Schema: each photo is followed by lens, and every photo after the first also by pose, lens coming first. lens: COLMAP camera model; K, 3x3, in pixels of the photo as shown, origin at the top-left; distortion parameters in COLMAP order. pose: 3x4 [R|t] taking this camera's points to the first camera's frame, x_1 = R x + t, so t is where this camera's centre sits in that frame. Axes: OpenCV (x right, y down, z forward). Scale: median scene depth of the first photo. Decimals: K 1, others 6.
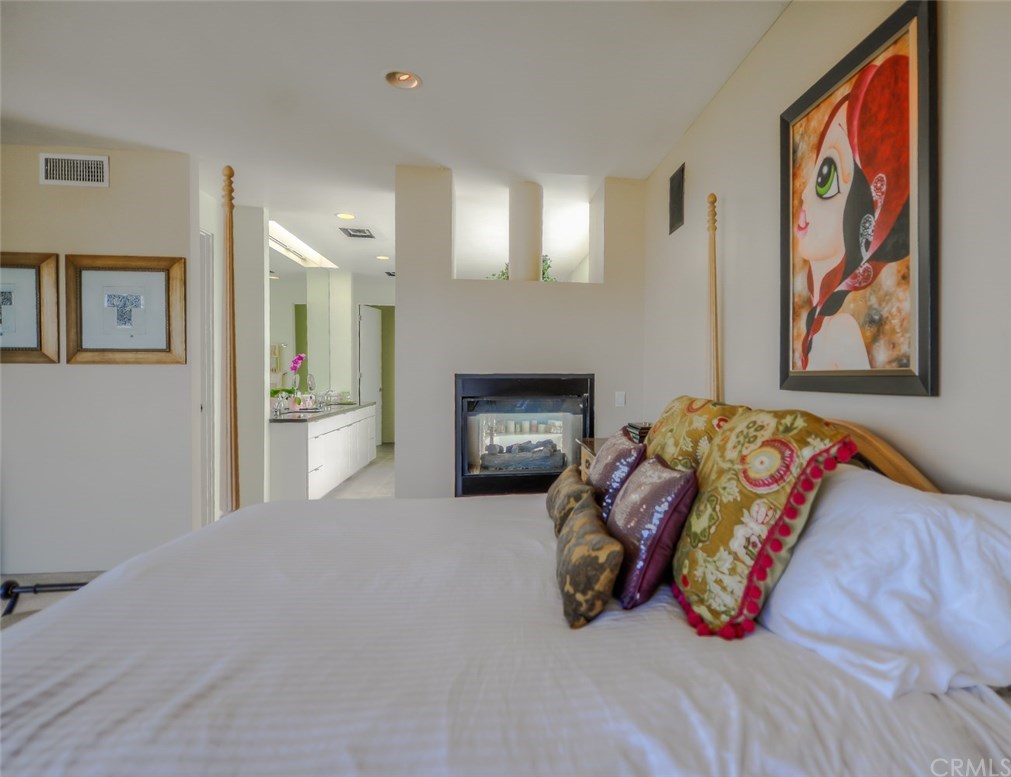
lens RADIAL K [[568.3, 0, 505.5], [0, 568.3, 374.9], [0, 0, 1]] dist [-0.001799, -0.000554]
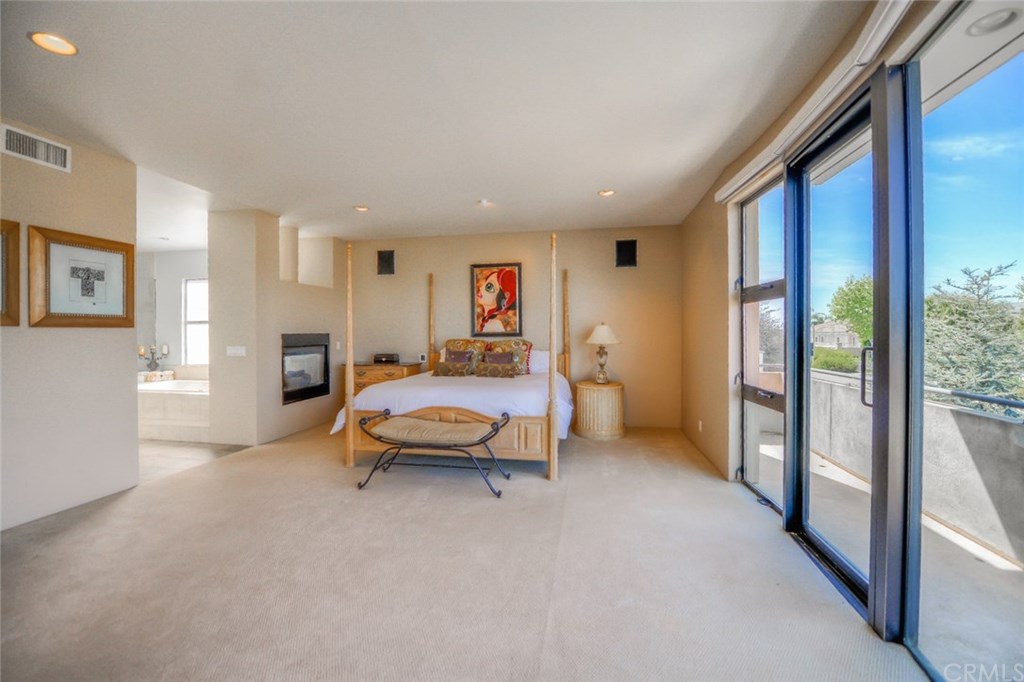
lens RADIAL K [[421.2, 0, 508.8], [0, 421.2, 330.4], [0, 0, 1]] dist [-0.016548, -0.000142]
pose [[0.351116, -0.000583, 0.936332, -2.268324], [0.003941, 0.999992, -0.000856, -0.015281], [-0.936324, 0.003991, 0.351115, -0.243270]]
